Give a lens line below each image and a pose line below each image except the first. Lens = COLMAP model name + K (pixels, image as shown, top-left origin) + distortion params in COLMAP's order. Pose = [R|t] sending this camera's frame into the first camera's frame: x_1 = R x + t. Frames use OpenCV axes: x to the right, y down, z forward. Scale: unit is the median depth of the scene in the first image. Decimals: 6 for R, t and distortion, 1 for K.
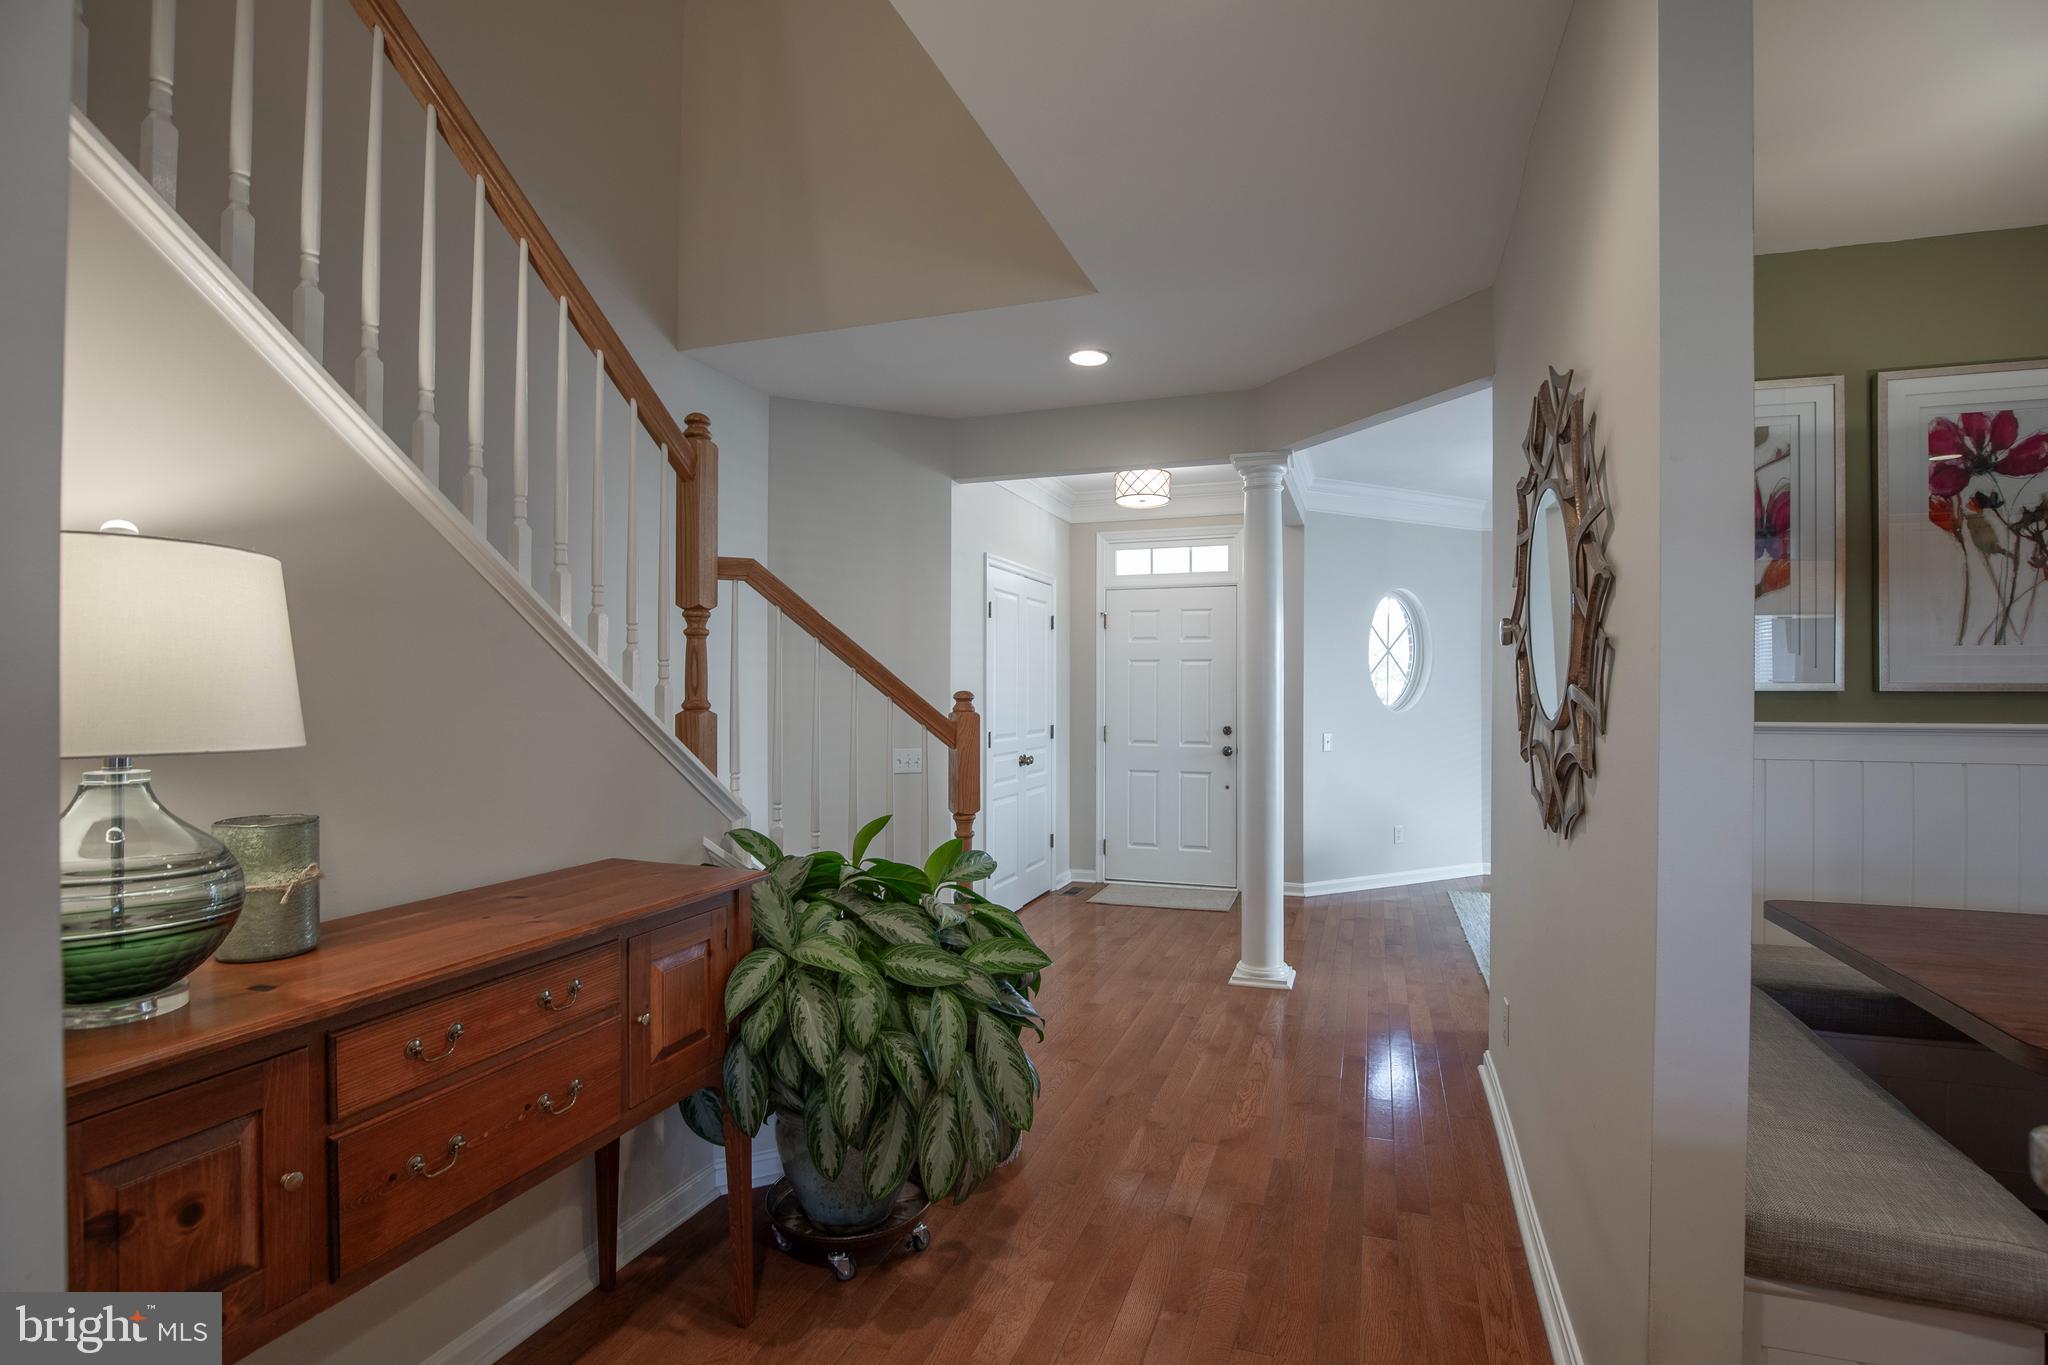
lens RADIAL K [[955.1, 0, 1040.9], [0, 955.1, 695.0], [0, 0, 1]] dist [-0.025326, 0.000884]
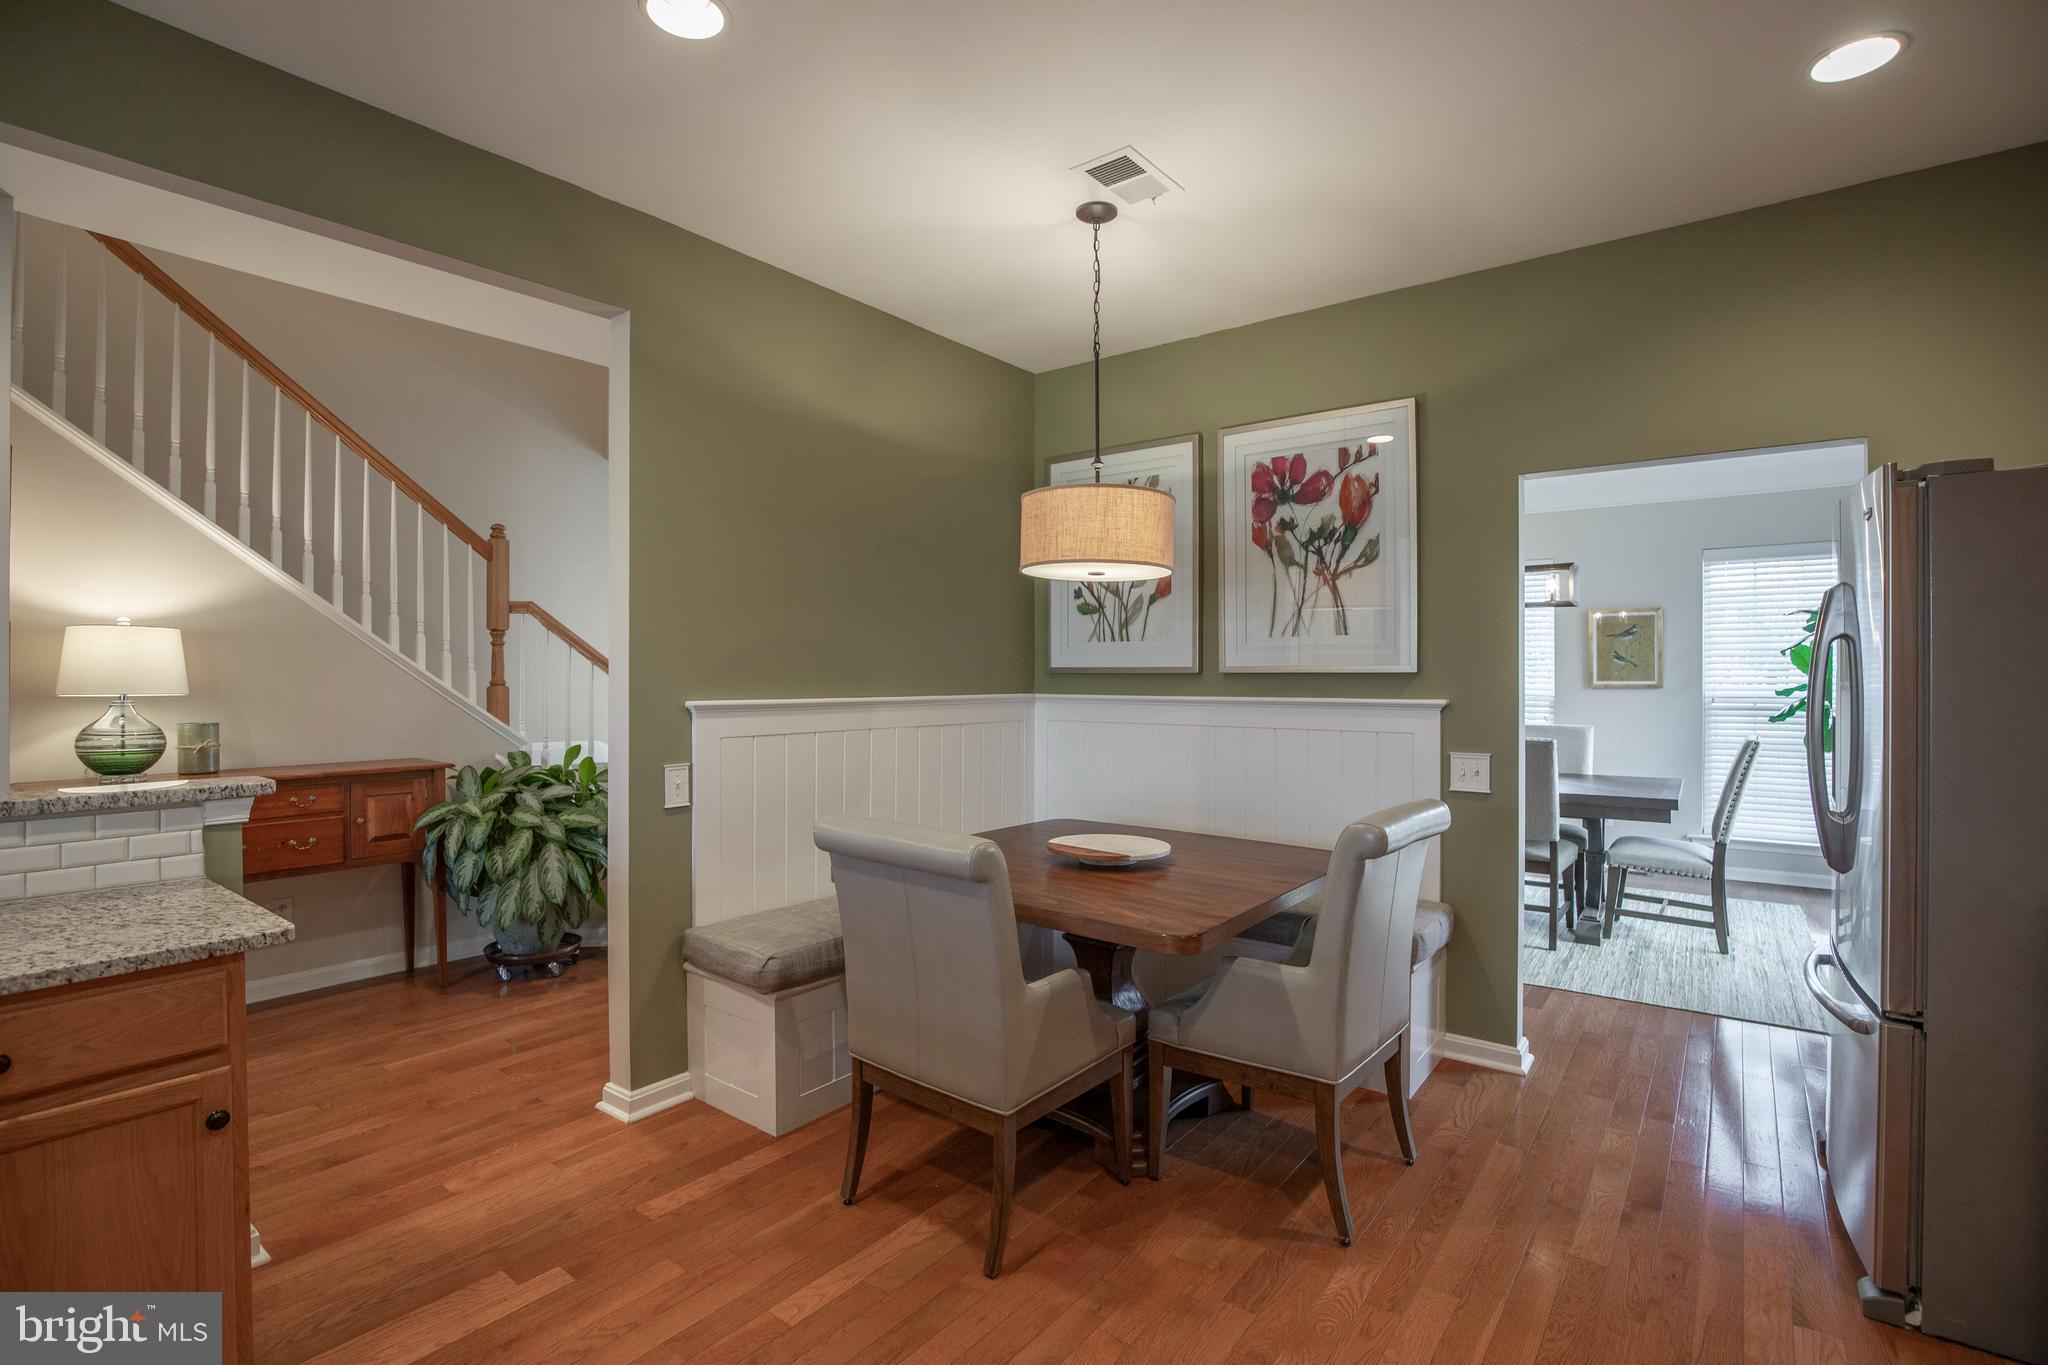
lens RADIAL K [[955.1, 0, 1033.4], [0, 955.1, 678.7], [0, 0, 1]] dist [-0.025326, 0.000884]
pose [[0.946128, -0.001464, -0.323788, 1.120146], [0.000804, 0.999997, -0.002171, 0.007496], [0.323791, 0.001794, 0.946127, -0.367649]]
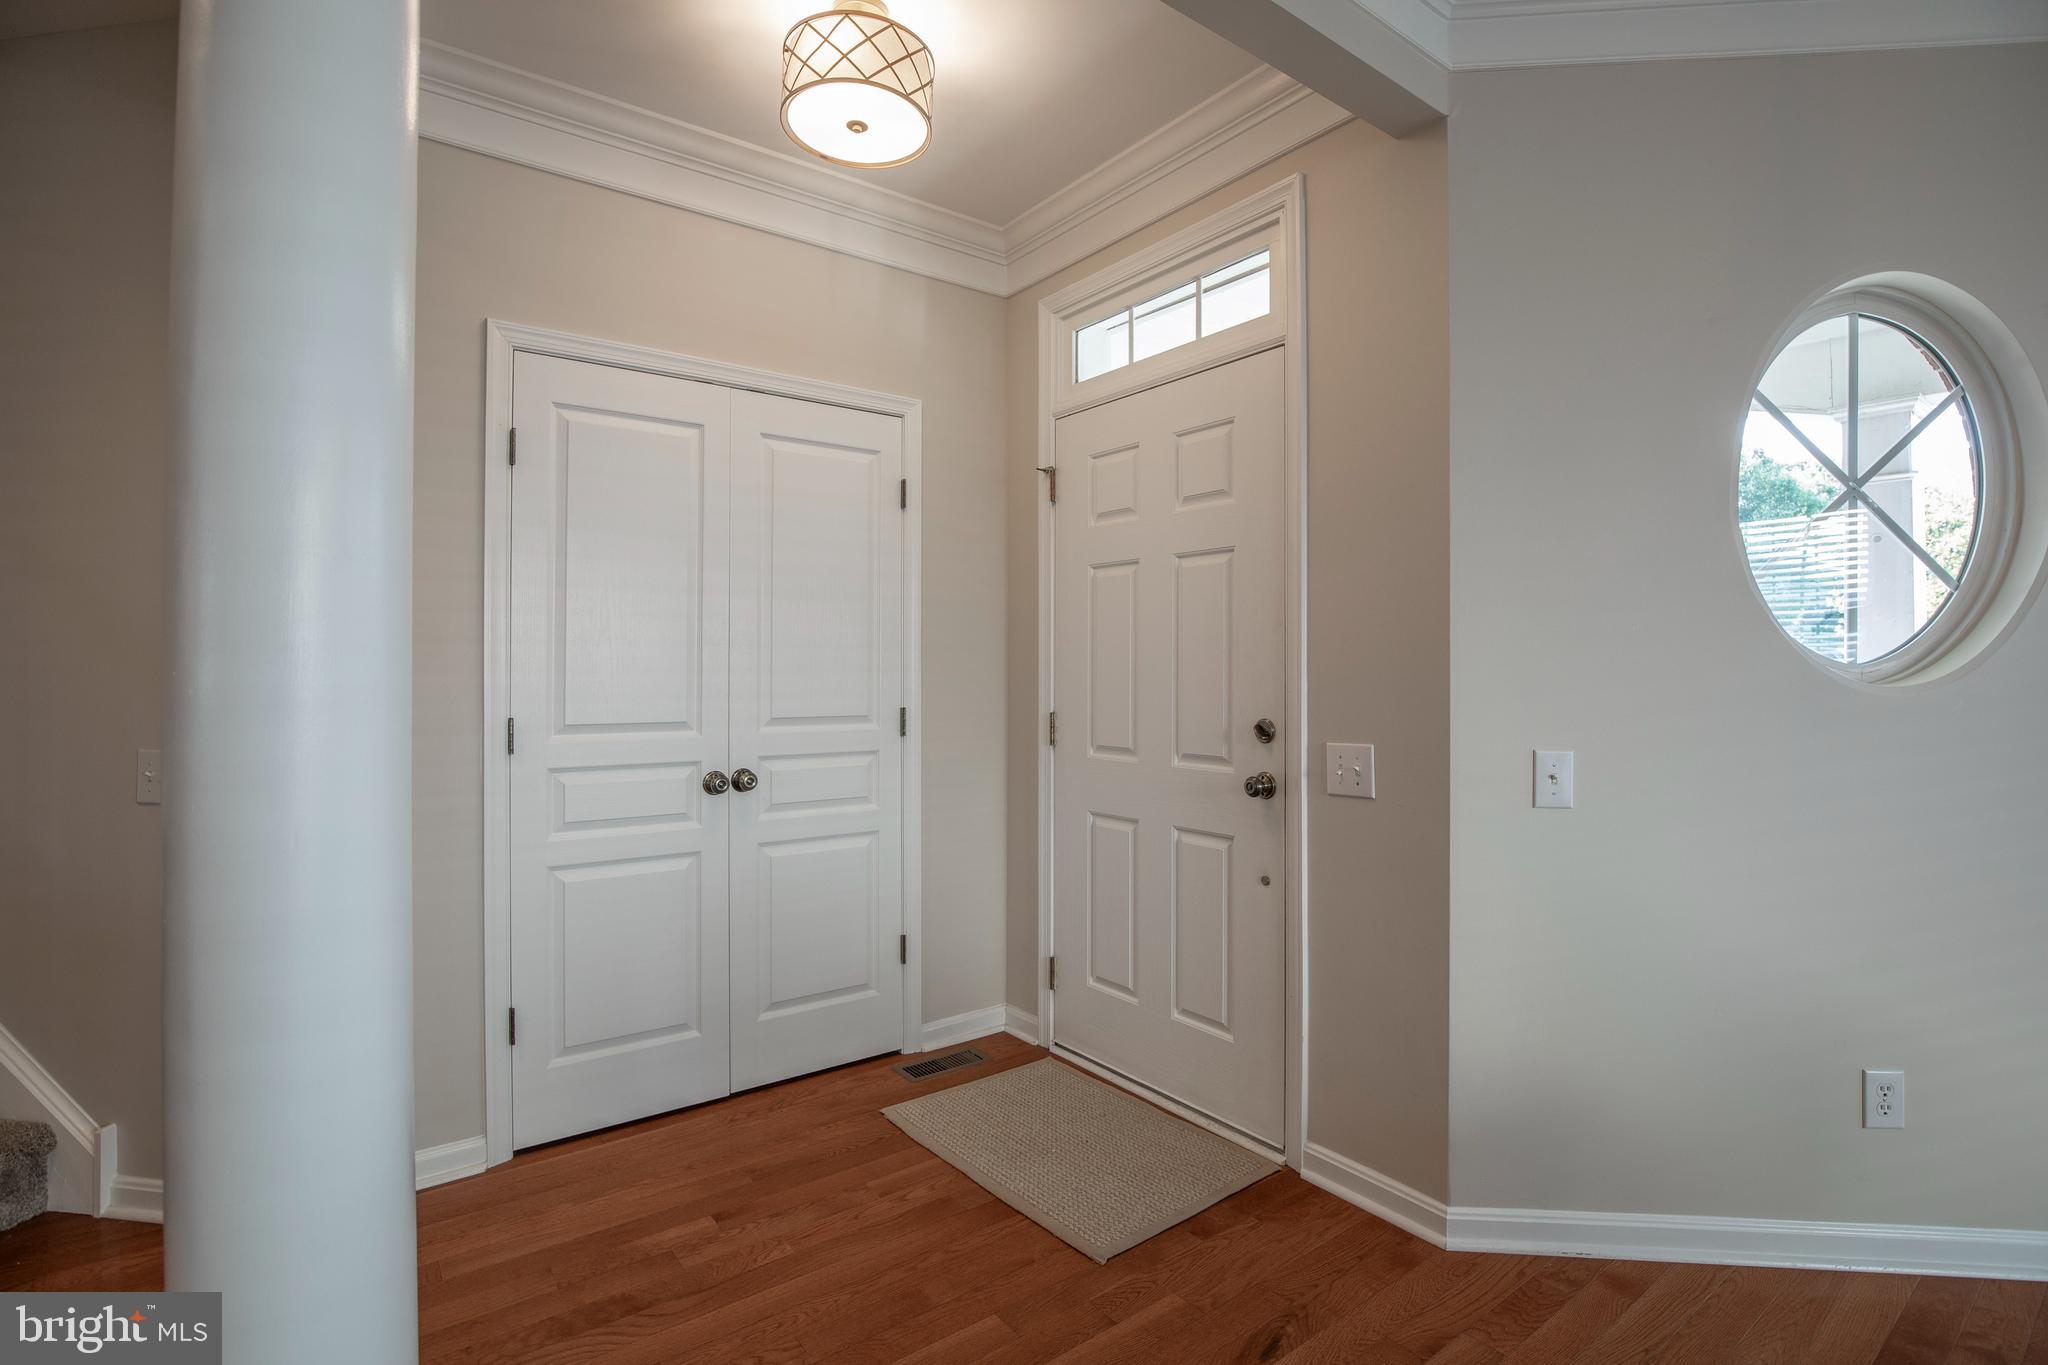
lens RADIAL K [[955.1, 0, 1057.4], [0, 955.1, 661.1], [0, 0, 1]] dist [-0.025326, 0.000884]
pose [[0.836045, -0.004826, -0.548640, 0.757274], [-0.000856, 0.999949, -0.010099, 0.029875], [0.548661, 0.008913, 0.835998, 1.439071]]
